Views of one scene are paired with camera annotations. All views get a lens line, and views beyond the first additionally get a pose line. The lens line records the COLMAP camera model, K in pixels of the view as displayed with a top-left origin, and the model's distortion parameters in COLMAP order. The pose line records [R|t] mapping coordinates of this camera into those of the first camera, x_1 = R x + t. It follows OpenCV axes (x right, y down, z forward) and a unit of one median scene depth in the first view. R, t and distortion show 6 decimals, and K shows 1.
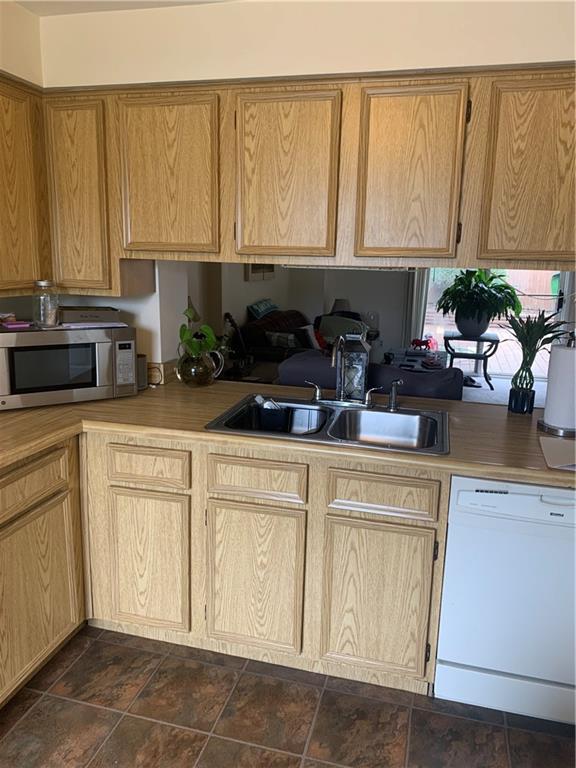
lens RADIAL K [[593.2, 0, 288.0], [0, 593.2, 384.0], [0, 0, 1]] dist [0.052823, -0.000498]
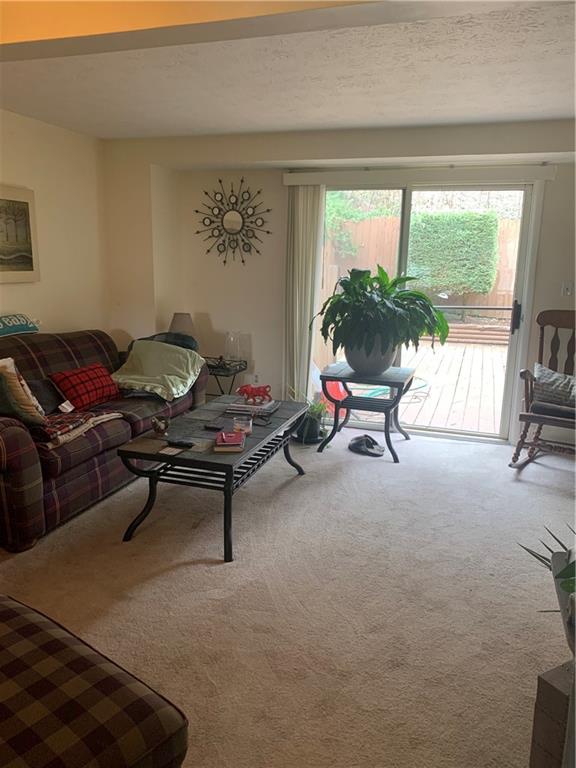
lens RADIAL K [[593.2, 0, 288.0], [0, 593.2, 384.0], [0, 0, 1]] dist [0.052823, -0.000498]
pose [[0.998024, 0.007541, -0.062382, 0.261593], [-0.007288, 0.999964, 0.004282, -0.071327], [0.062412, -0.003819, 0.998043, 0.368231]]
